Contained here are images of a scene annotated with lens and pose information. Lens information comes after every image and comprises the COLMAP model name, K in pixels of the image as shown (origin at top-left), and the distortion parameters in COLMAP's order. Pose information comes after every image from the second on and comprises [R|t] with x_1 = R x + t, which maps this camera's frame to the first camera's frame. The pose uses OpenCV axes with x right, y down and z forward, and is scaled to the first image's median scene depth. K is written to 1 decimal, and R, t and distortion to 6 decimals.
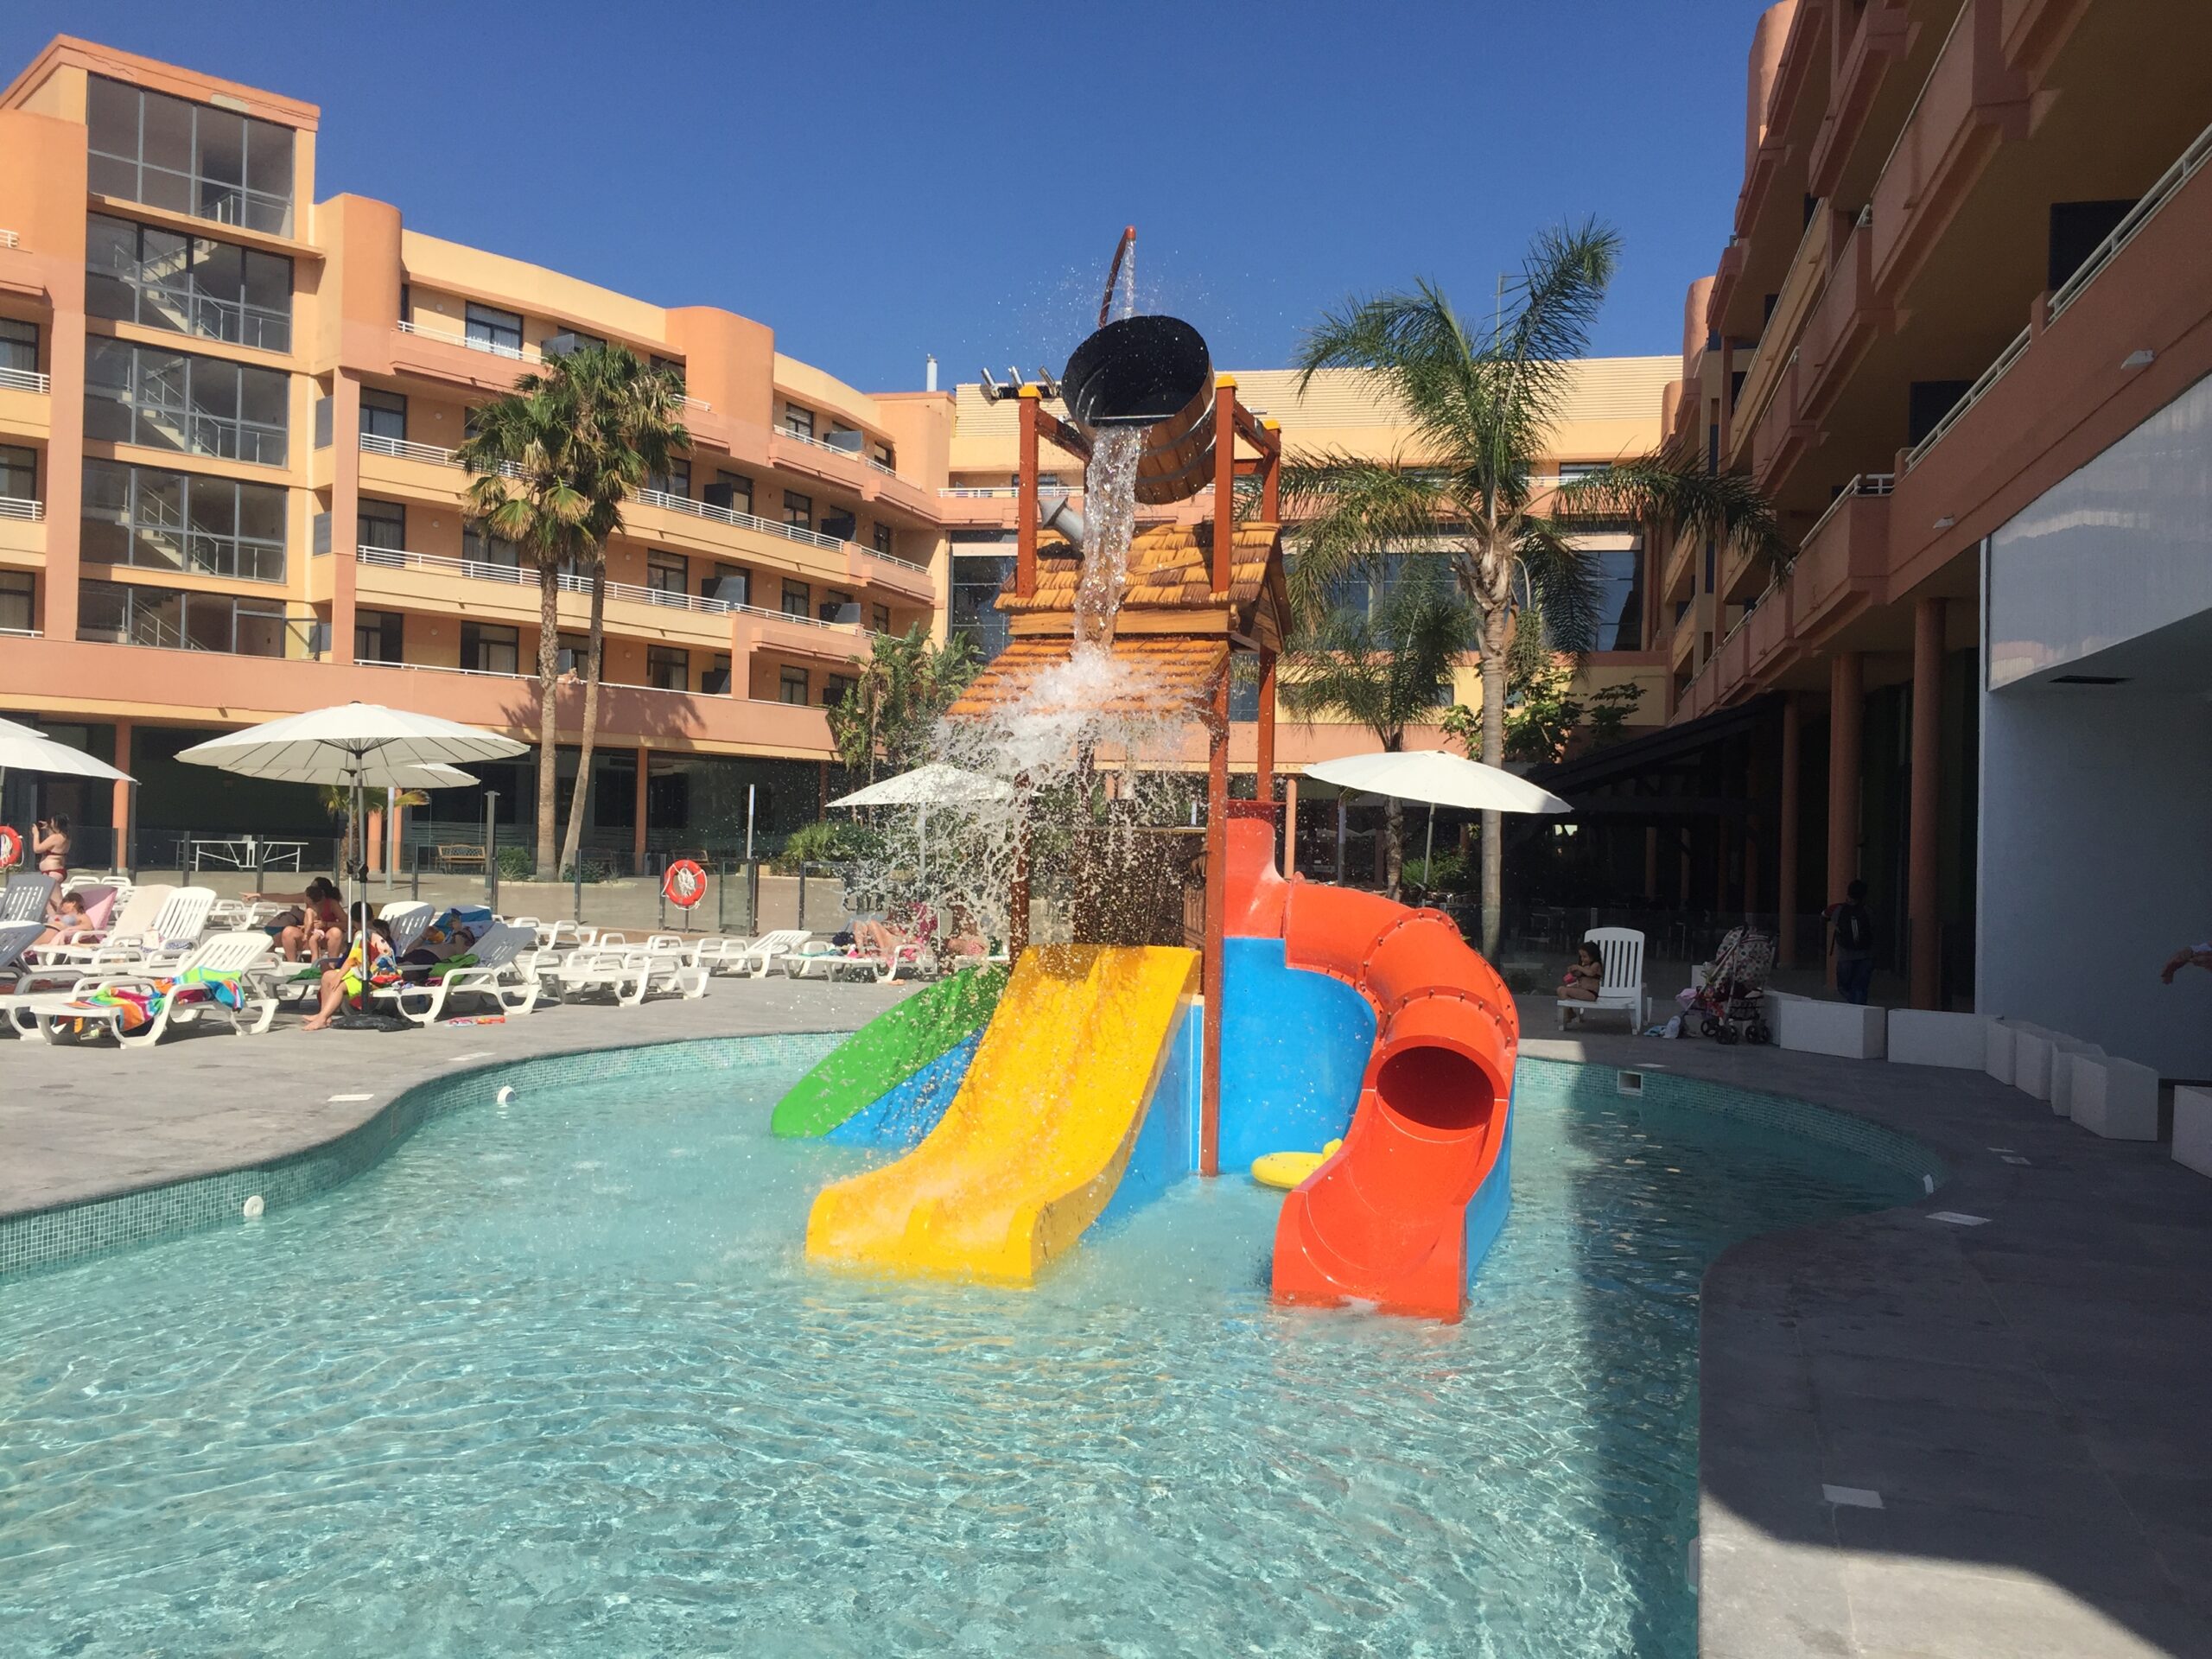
lens RADIAL K [[1890.6, 0, 1110.3], [0, 1890.6, 829.3], [0, 0, 1]] dist [0.080801, -0.100237]
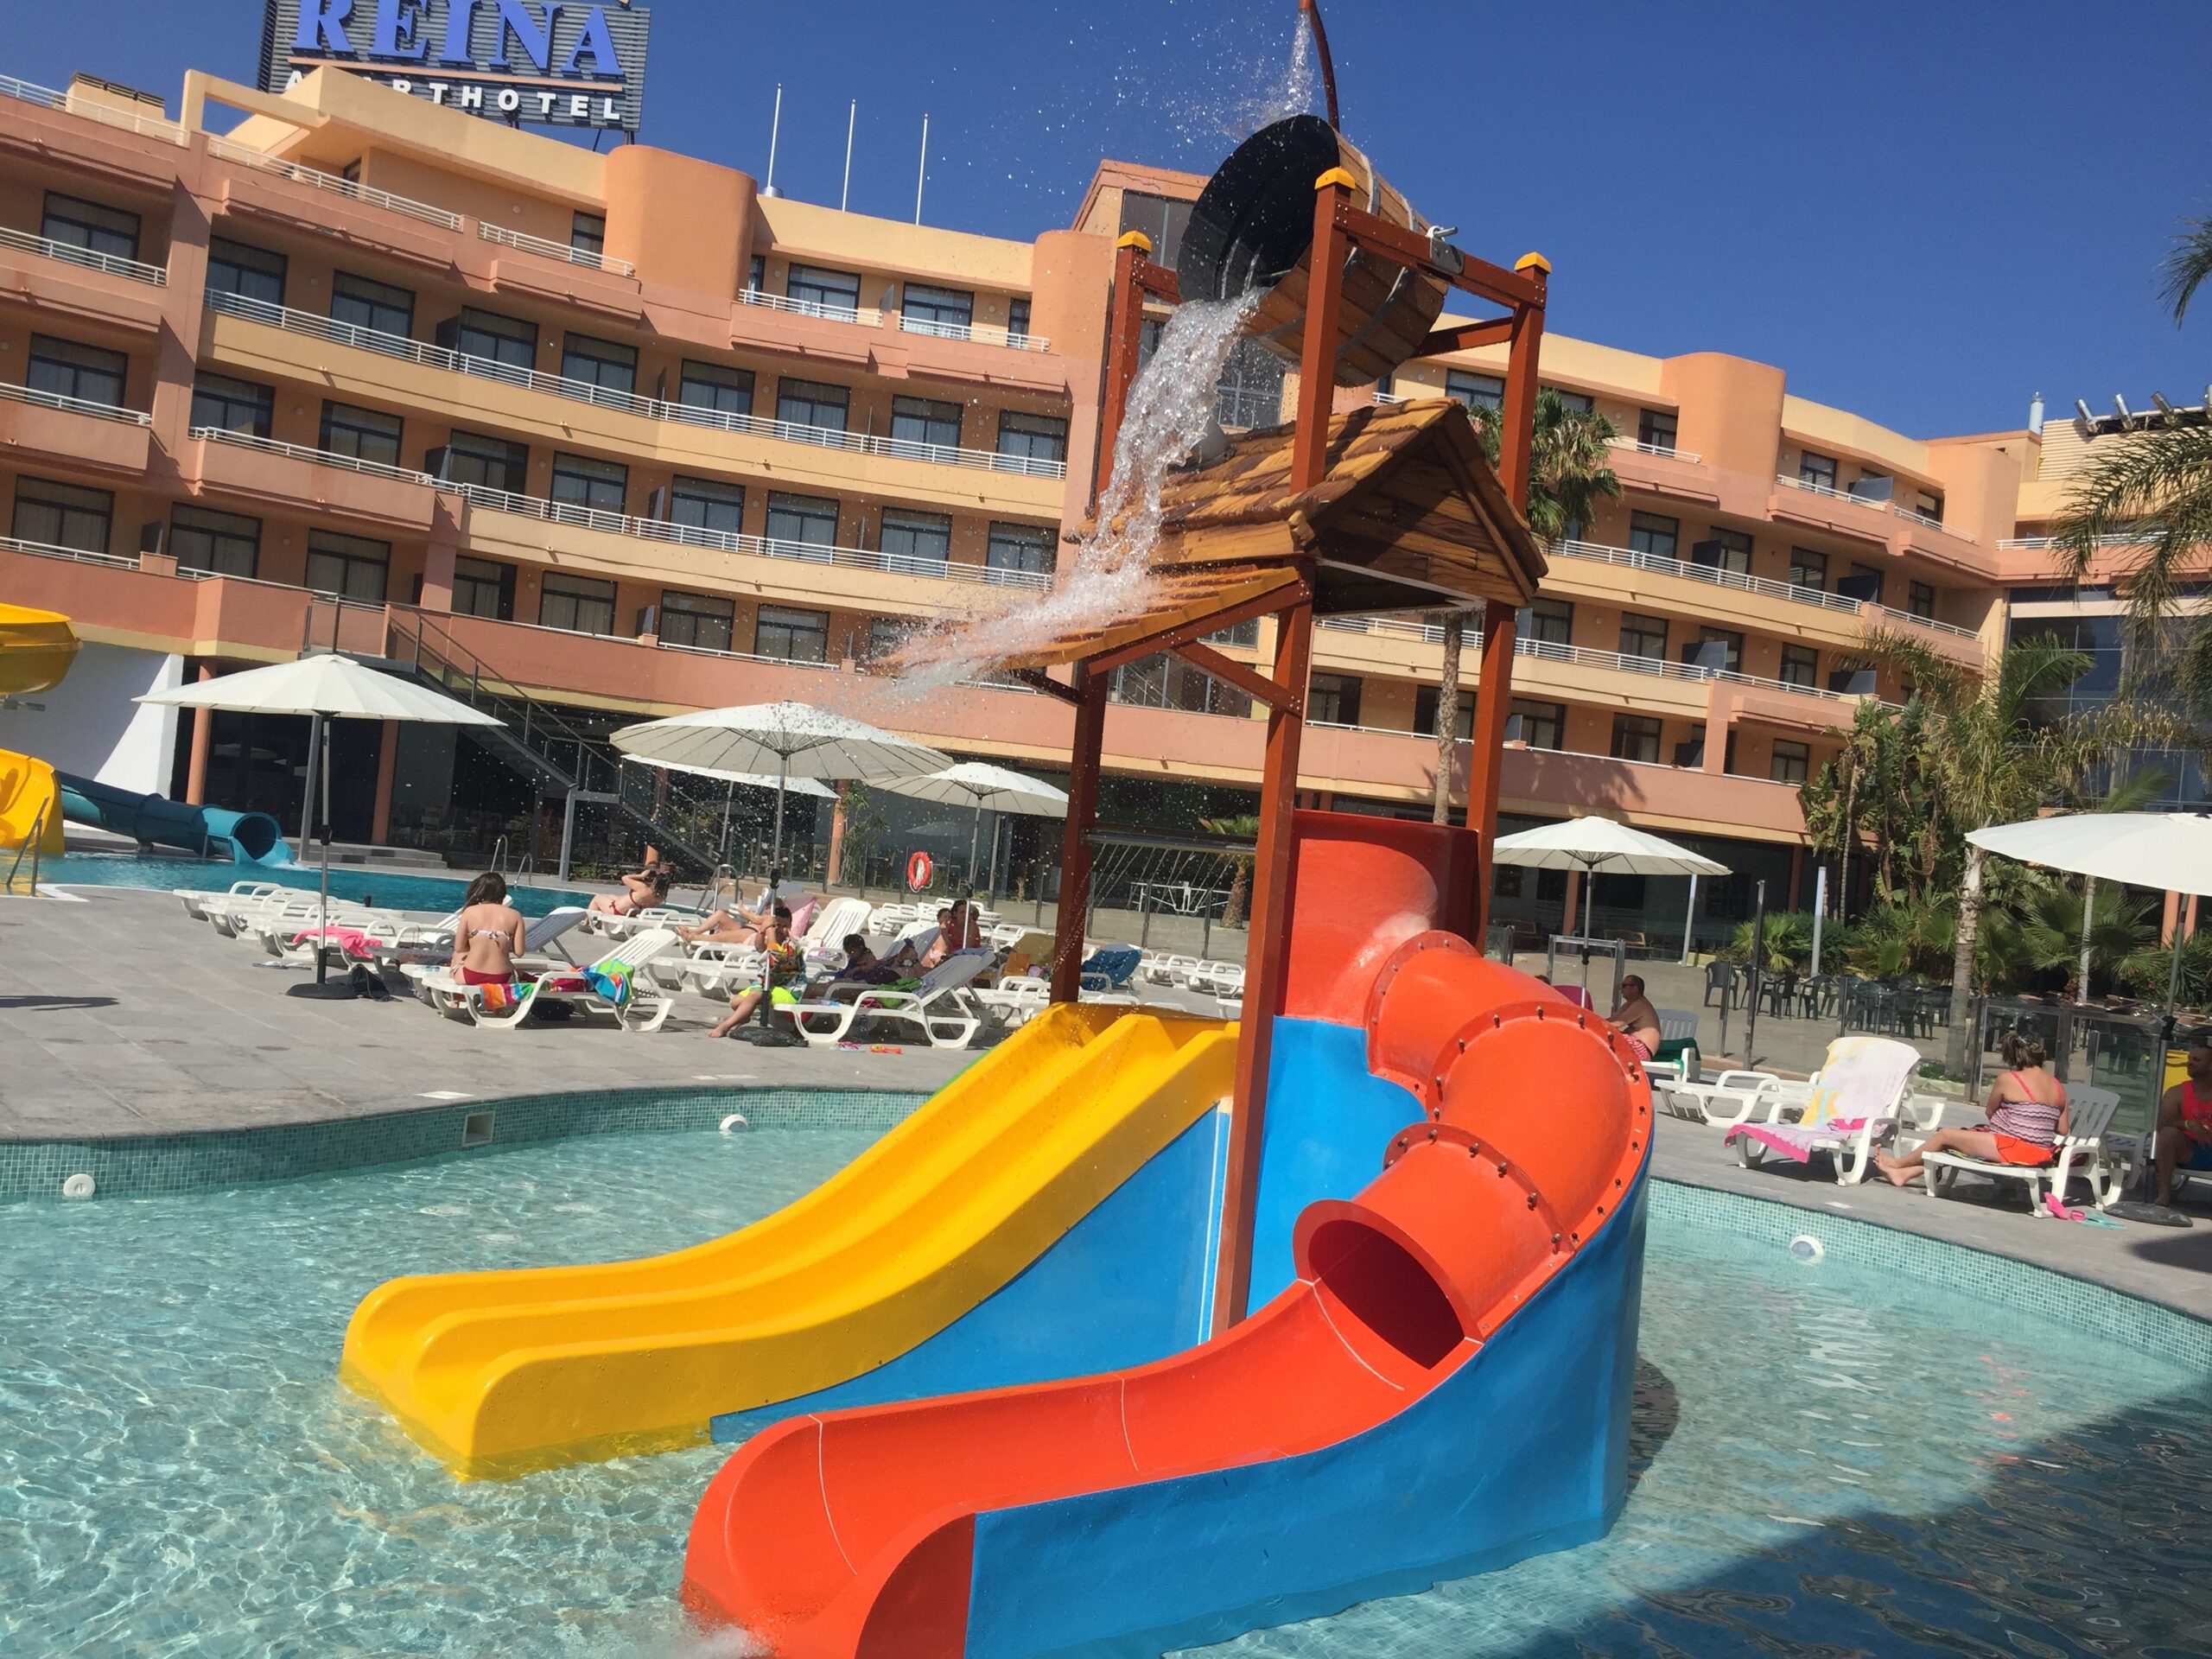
lens RADIAL K [[1890.6, 0, 1110.3], [0, 1890.6, 829.3], [0, 0, 1]] dist [0.080801, -0.100237]
pose [[0.834578, 0.048479, -0.548752, 0.071597], [-0.074049, 0.996952, -0.024544, 0.002464], [0.545890, 0.061119, 0.835625, 0.079569]]
